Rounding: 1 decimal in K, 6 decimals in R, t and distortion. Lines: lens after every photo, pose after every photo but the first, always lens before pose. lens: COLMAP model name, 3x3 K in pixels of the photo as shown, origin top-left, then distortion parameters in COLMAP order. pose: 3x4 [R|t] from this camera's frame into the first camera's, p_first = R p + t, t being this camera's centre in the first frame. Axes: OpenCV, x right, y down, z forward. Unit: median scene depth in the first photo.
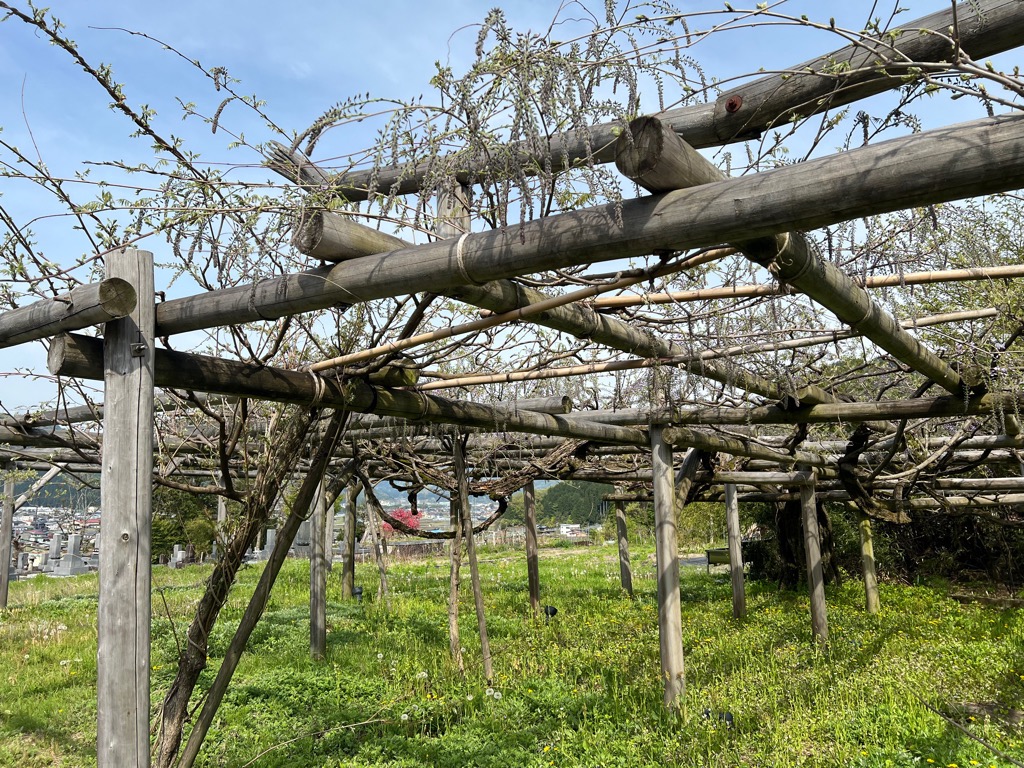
lens RADIAL K [[791.6, 0, 511.0], [0, 791.6, 386.1], [0, 0, 1]] dist [-0.004782, 0.000231]
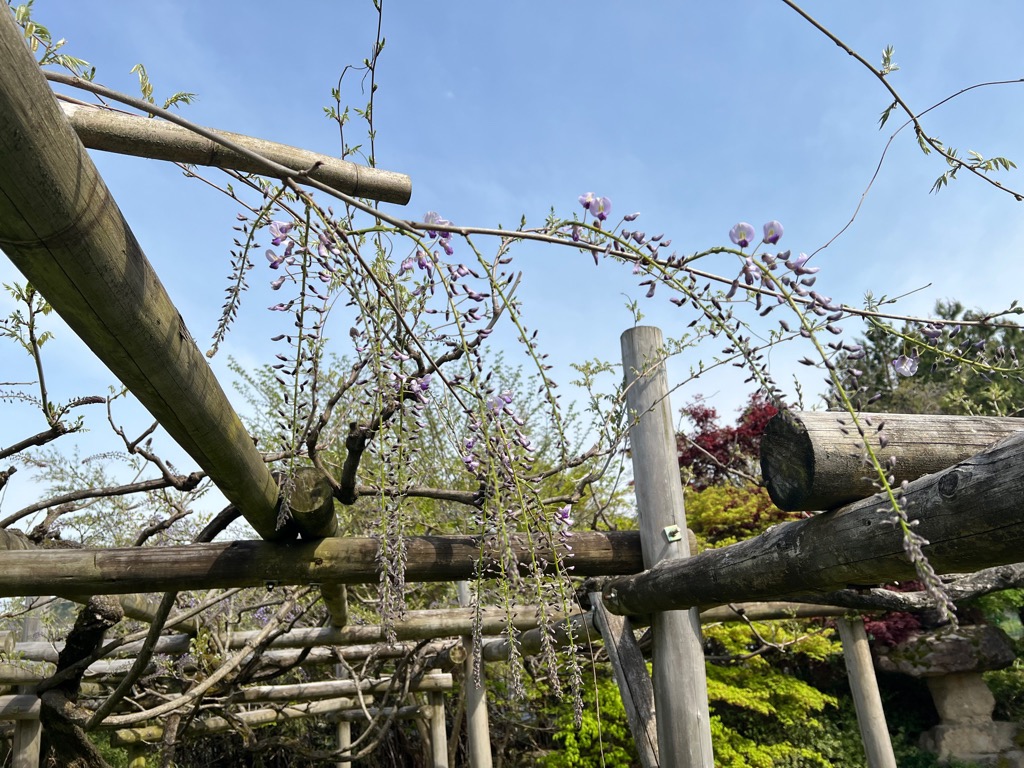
lens RADIAL K [[791.6, 0, 510.0], [0, 791.6, 384.5], [0, 0, 1]] dist [-0.004782, 0.000231]
pose [[0.704655, 0.199854, 0.680823, 0.191689], [-0.033803, 0.967879, -0.249133, 0.020799], [-0.708744, 0.152539, 0.688776, 0.330090]]
